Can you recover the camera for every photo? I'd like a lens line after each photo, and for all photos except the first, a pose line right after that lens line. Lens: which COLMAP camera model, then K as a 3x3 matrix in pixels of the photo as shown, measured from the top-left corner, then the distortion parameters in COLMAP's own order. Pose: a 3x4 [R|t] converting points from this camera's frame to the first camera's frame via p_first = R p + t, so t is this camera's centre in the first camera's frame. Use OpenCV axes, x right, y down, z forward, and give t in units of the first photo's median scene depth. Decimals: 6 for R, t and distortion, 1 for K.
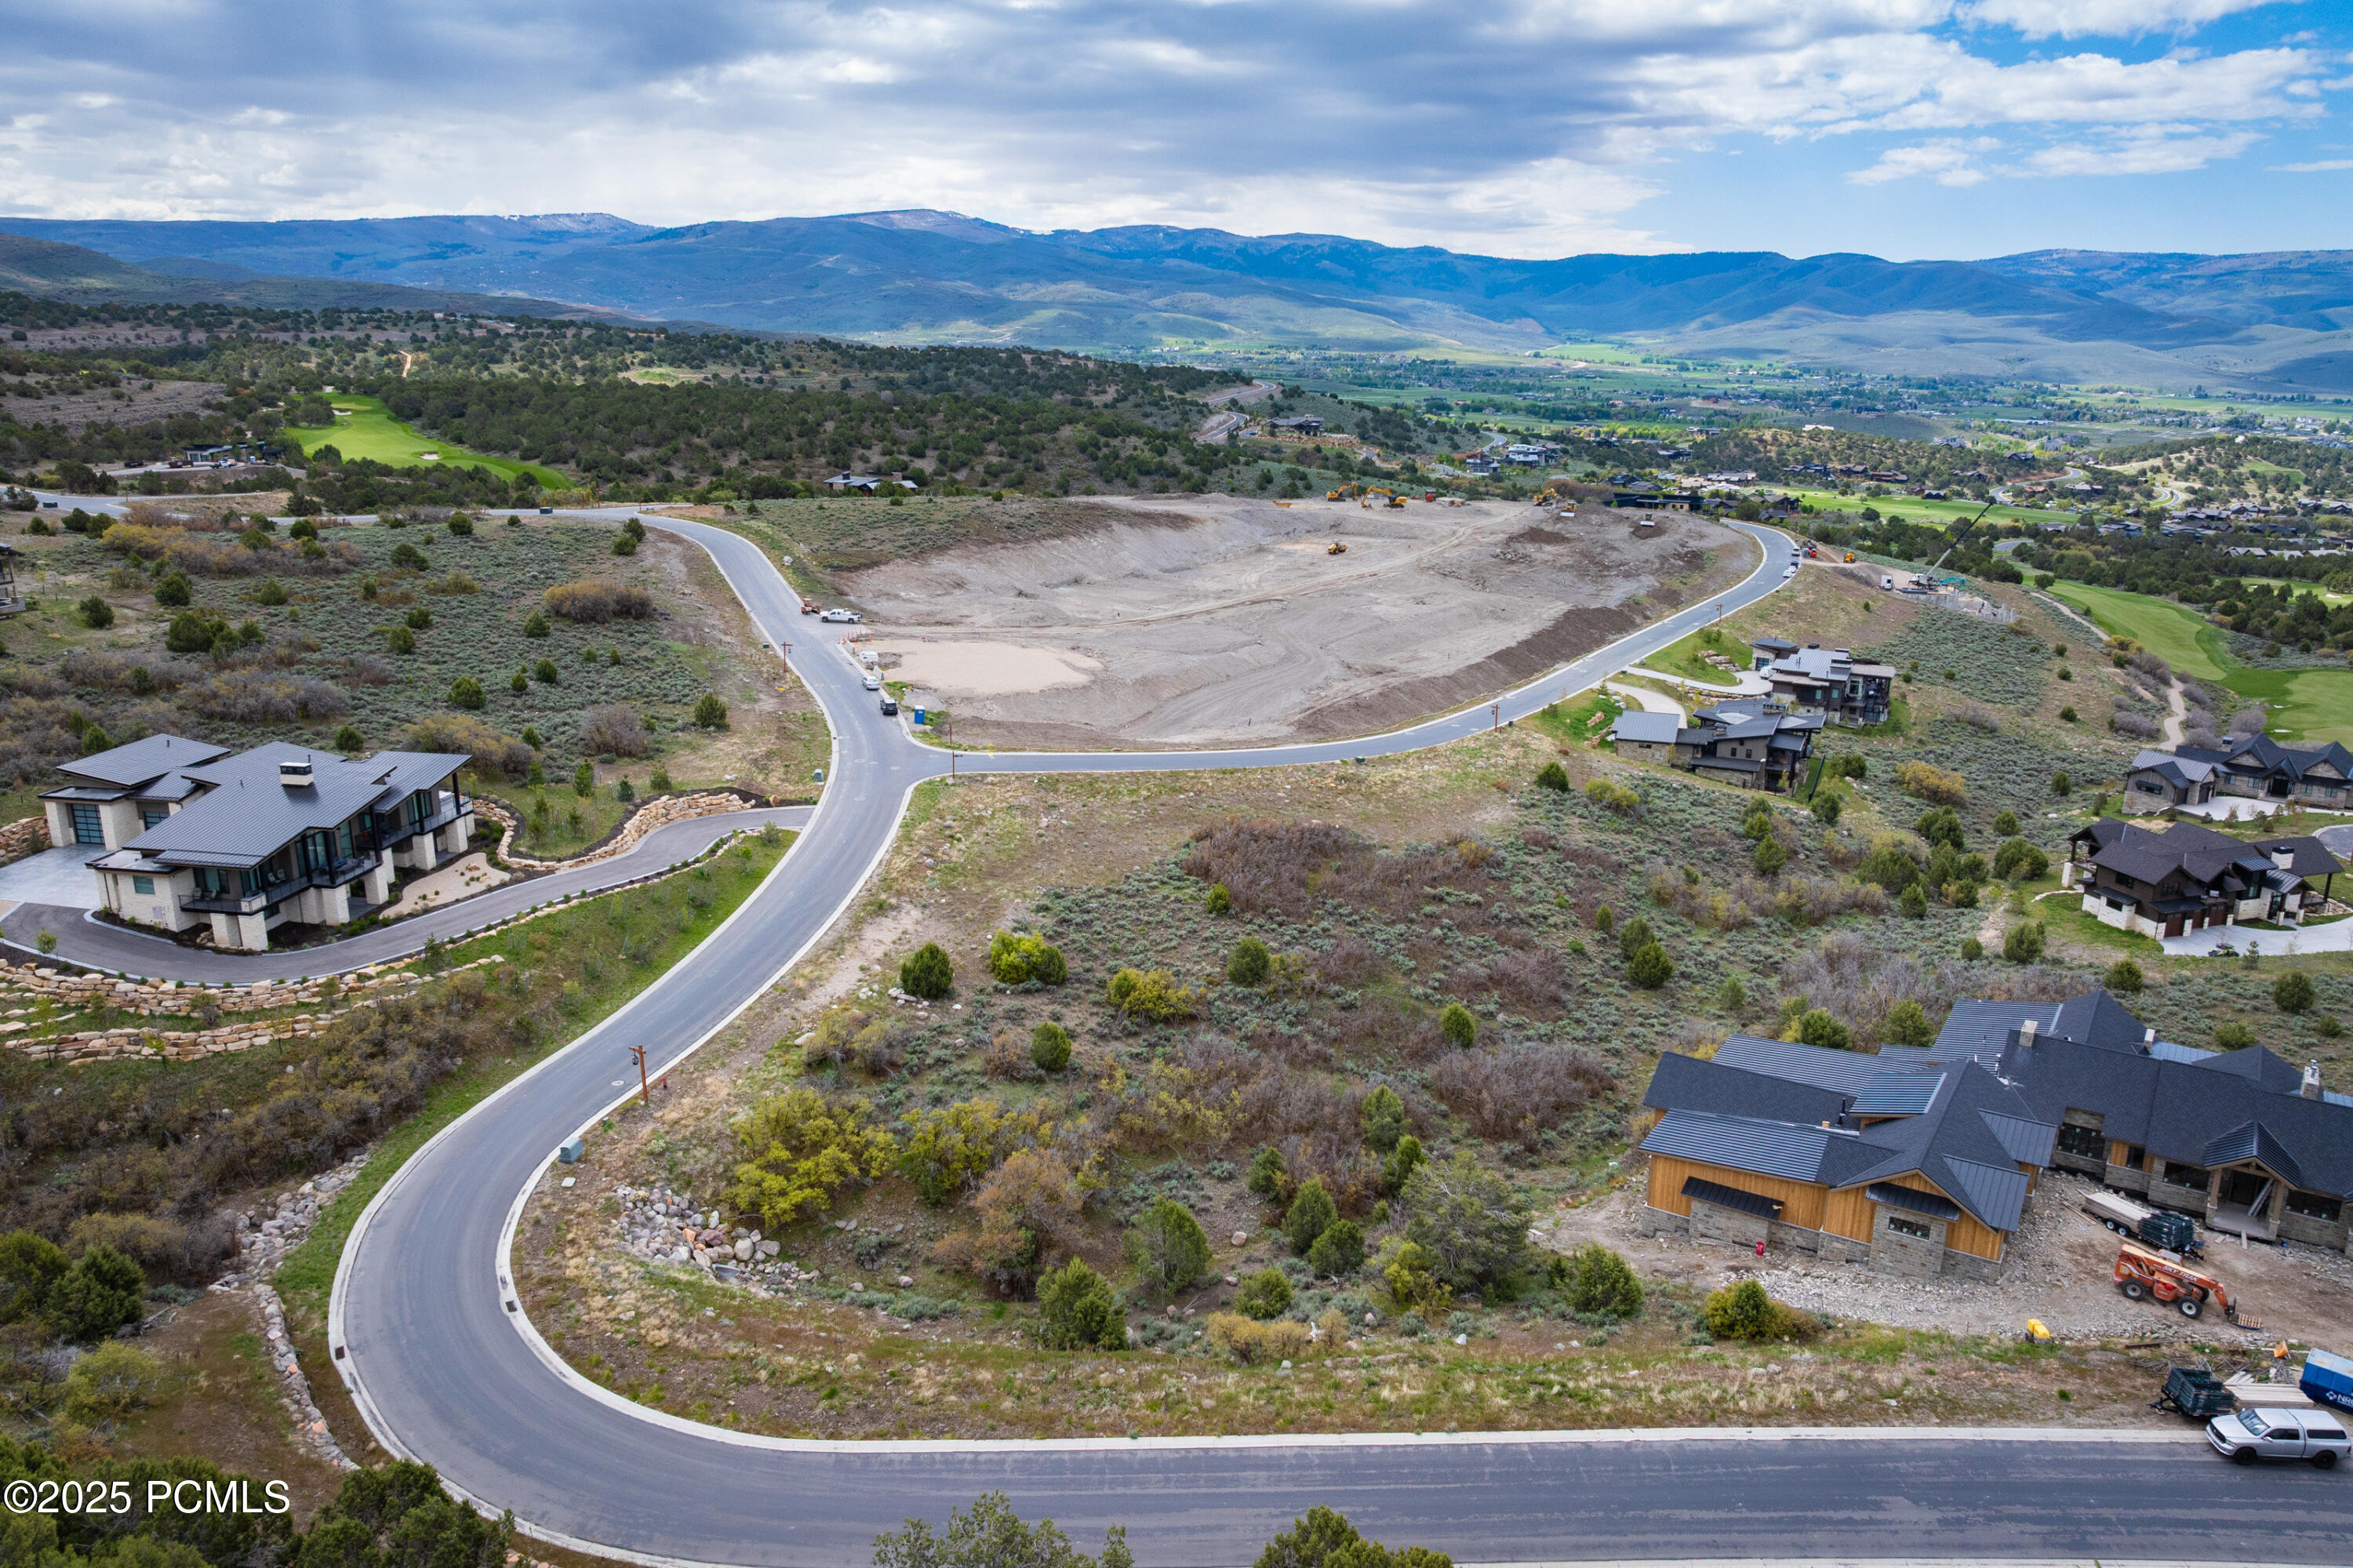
lens RADIAL K [[1656.5, 0, 1179.9], [0, 1656.5, 767.5], [0, 0, 1]] dist [-0.042176, 0.008524]
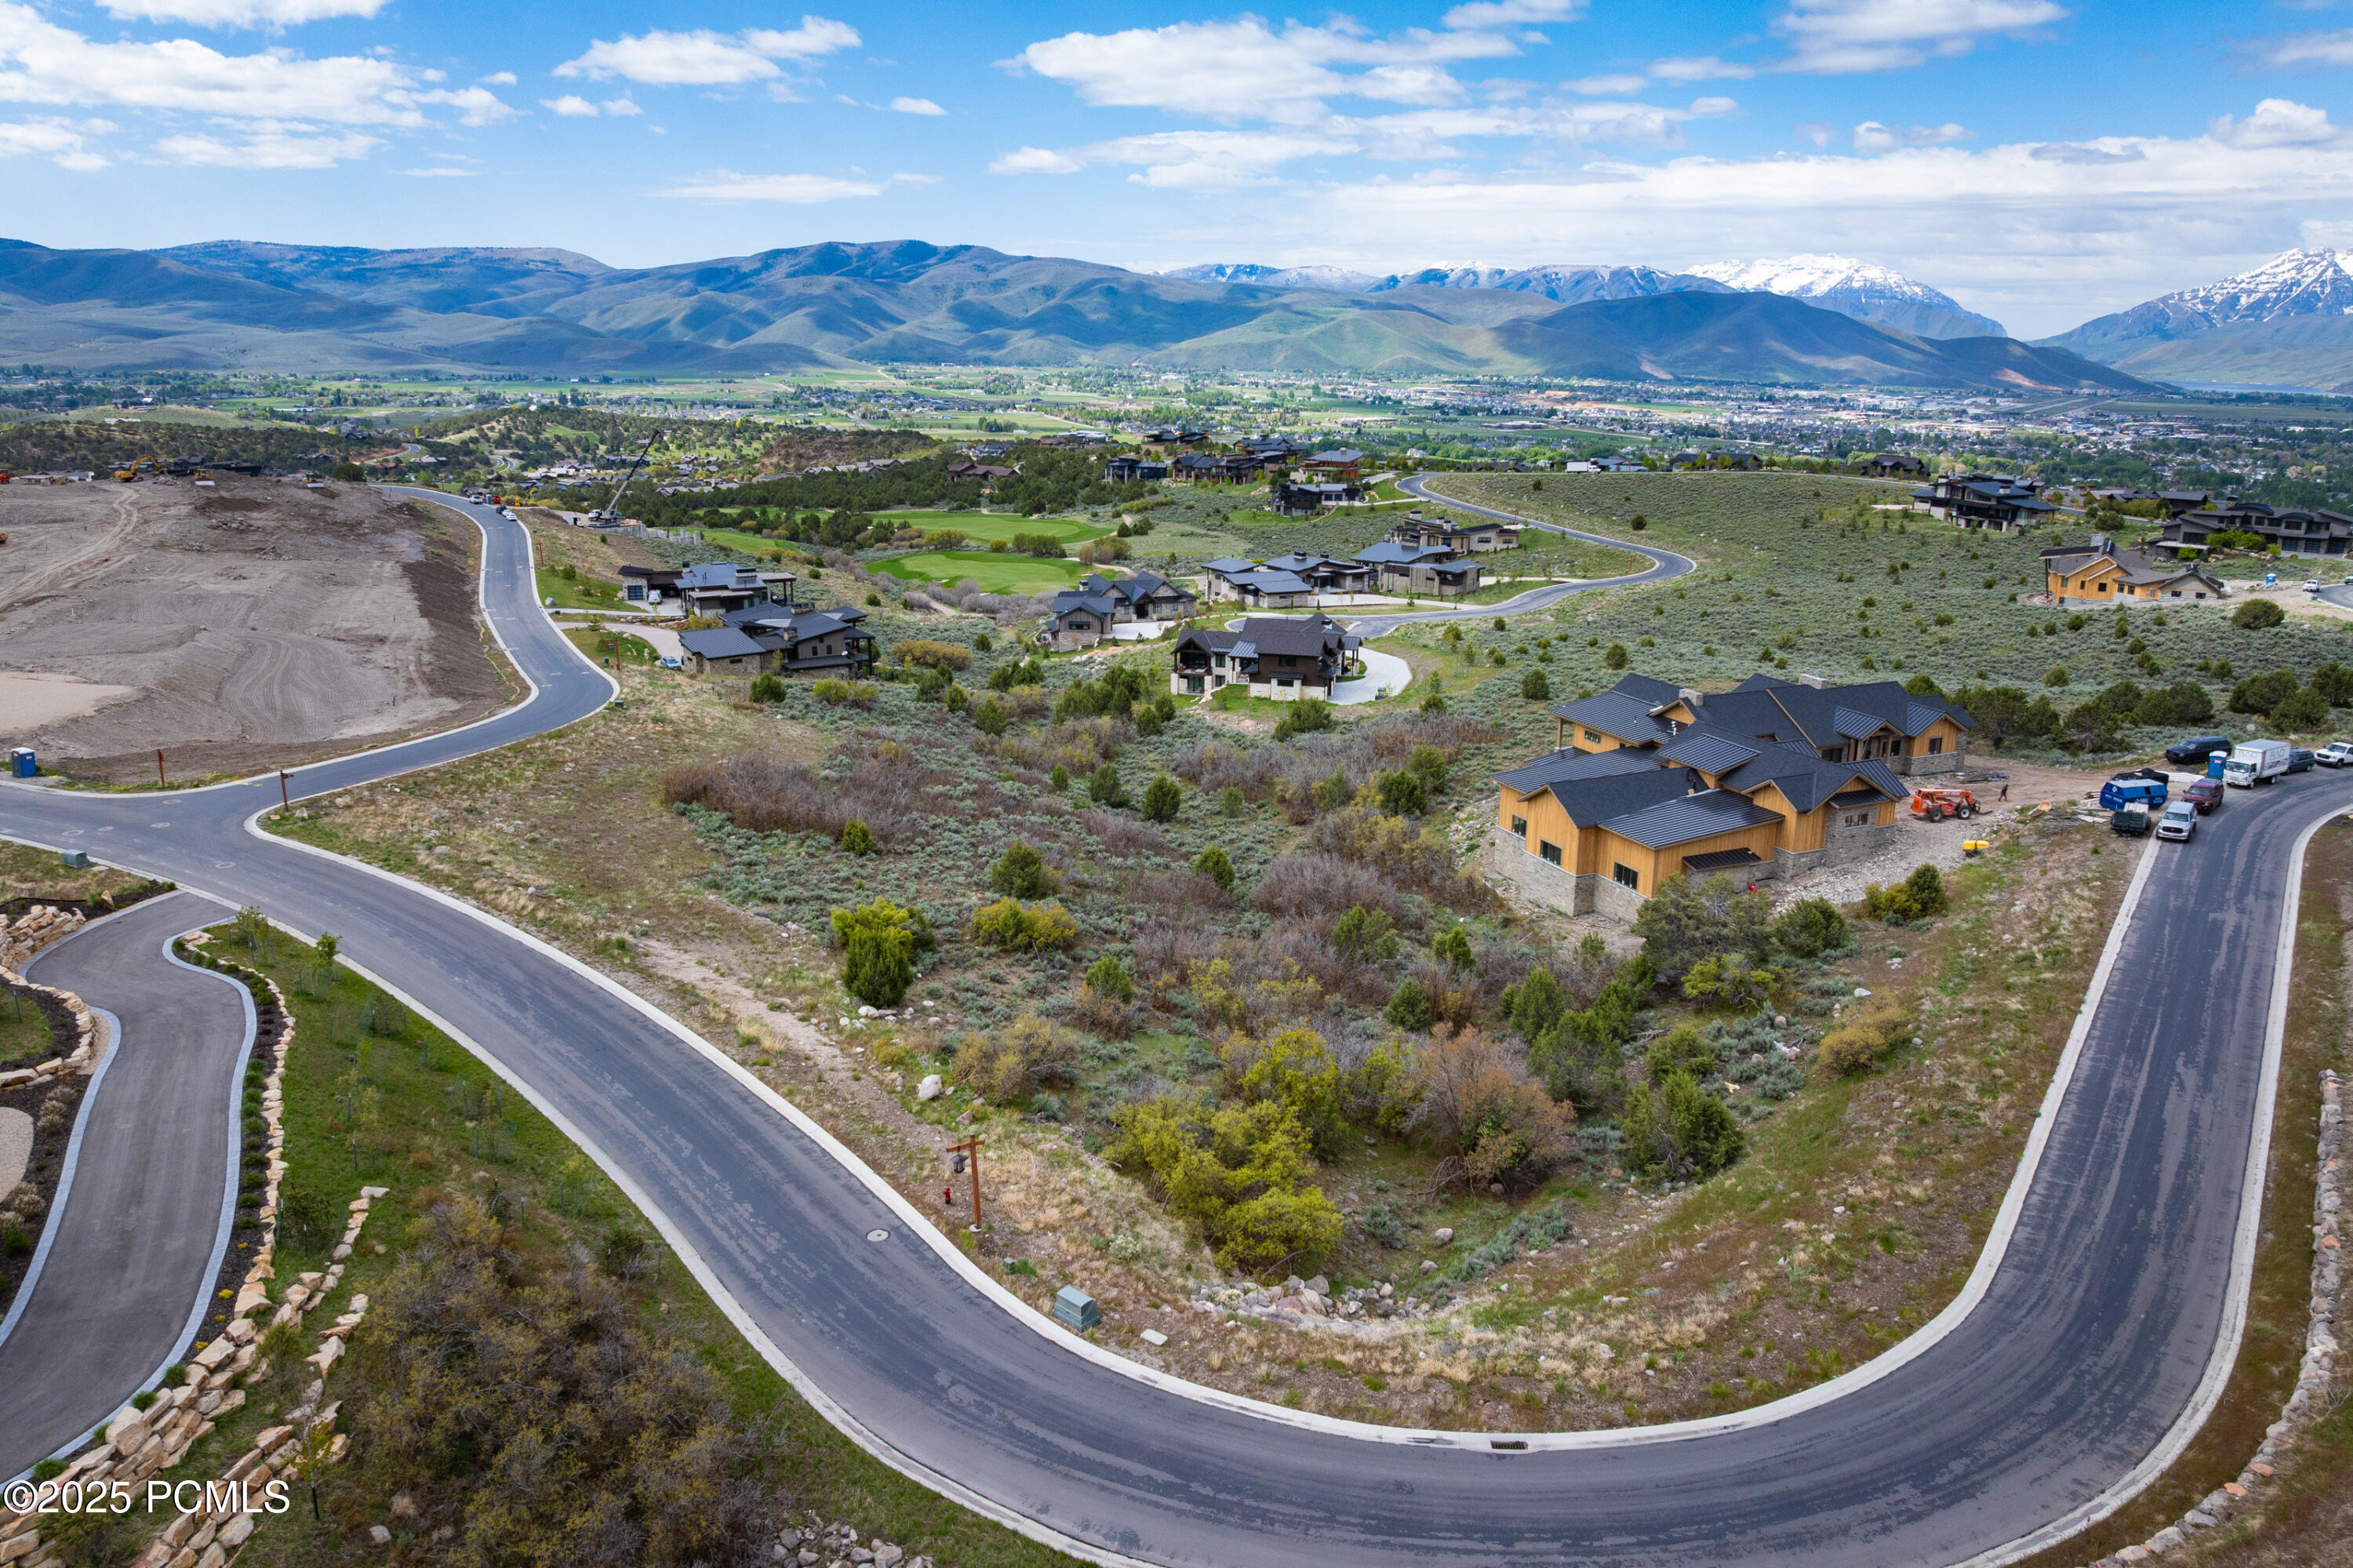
lens RADIAL K [[1656.5, 0, 1186.8], [0, 1656.5, 787.0], [0, 0, 1]] dist [-0.042176, 0.008524]
pose [[0.541568, -0.219695, 0.811442, -0.123461], [0.208659, 0.970171, 0.123409, -0.002054], [-0.814350, 0.102480, 0.571255, 0.095866]]
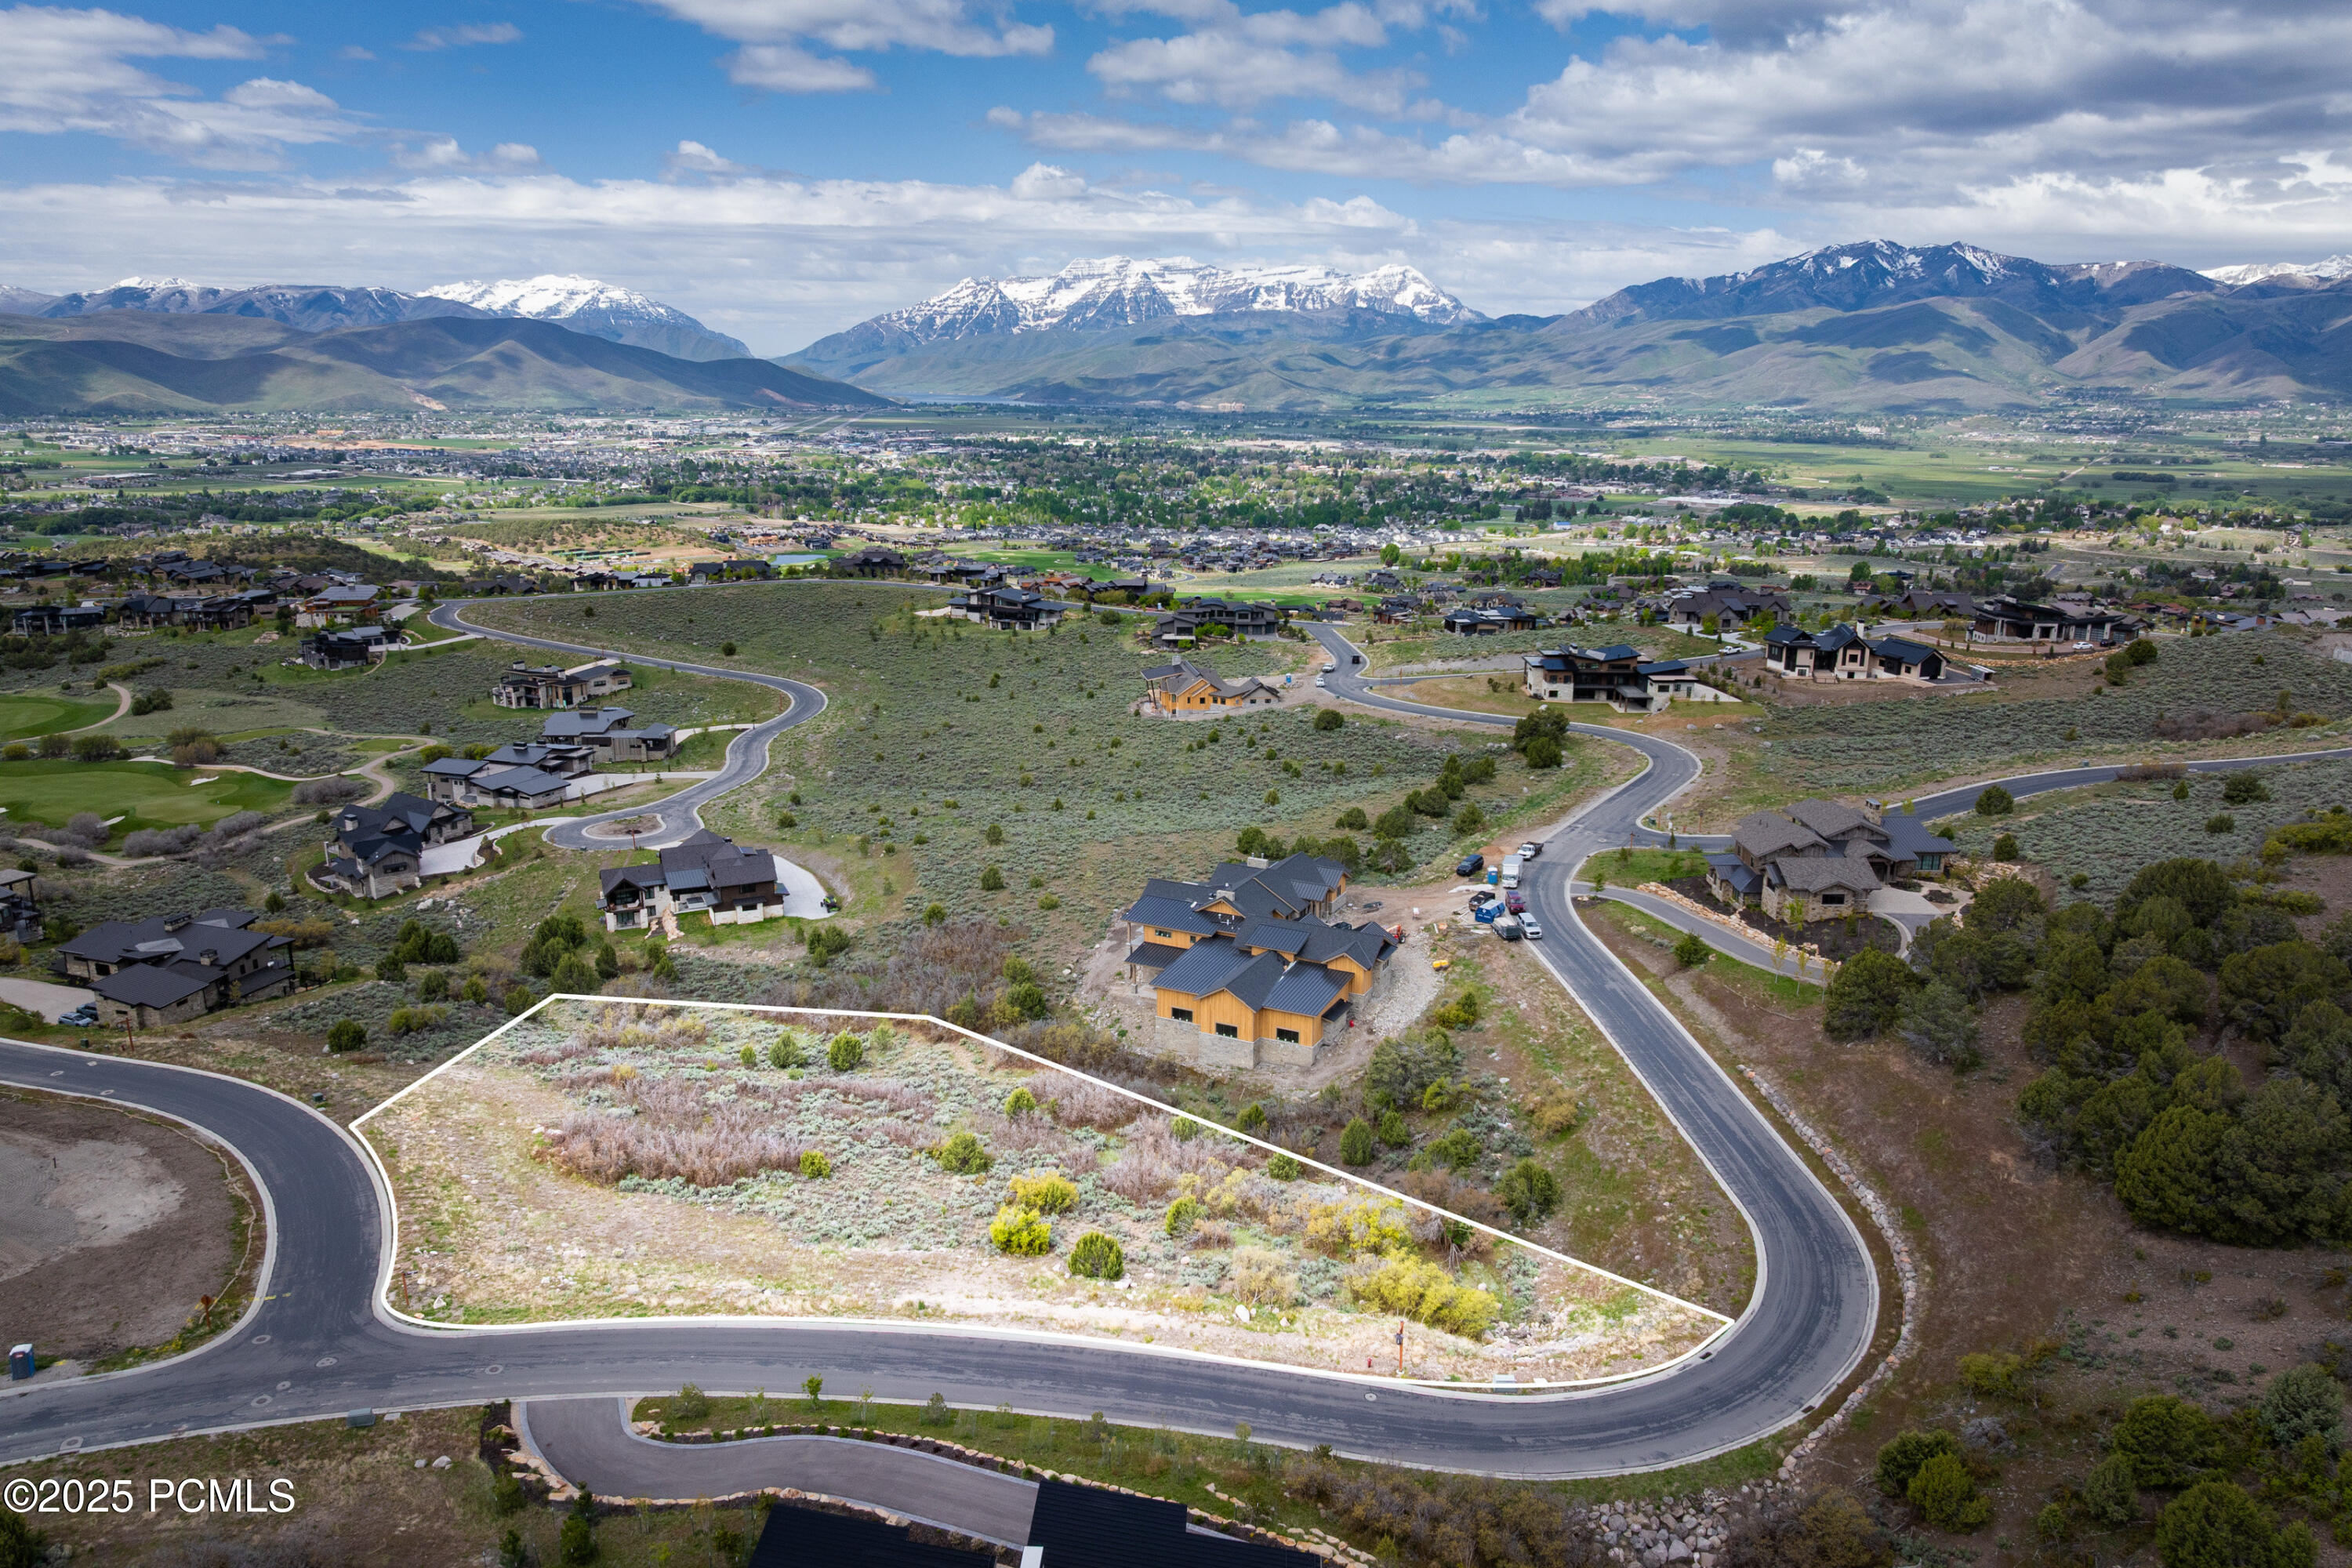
lens RADIAL K [[1655.7, 0, 1194.6], [0, 1655.7, 786.6], [0, 0, 1]] dist [-0.042176, 0.008524]
pose [[-0.137813, -0.249416, 0.958540, -0.206786], [0.244579, 0.929235, 0.276954, -0.079600], [-0.959786, 0.272607, -0.067059, 0.182453]]
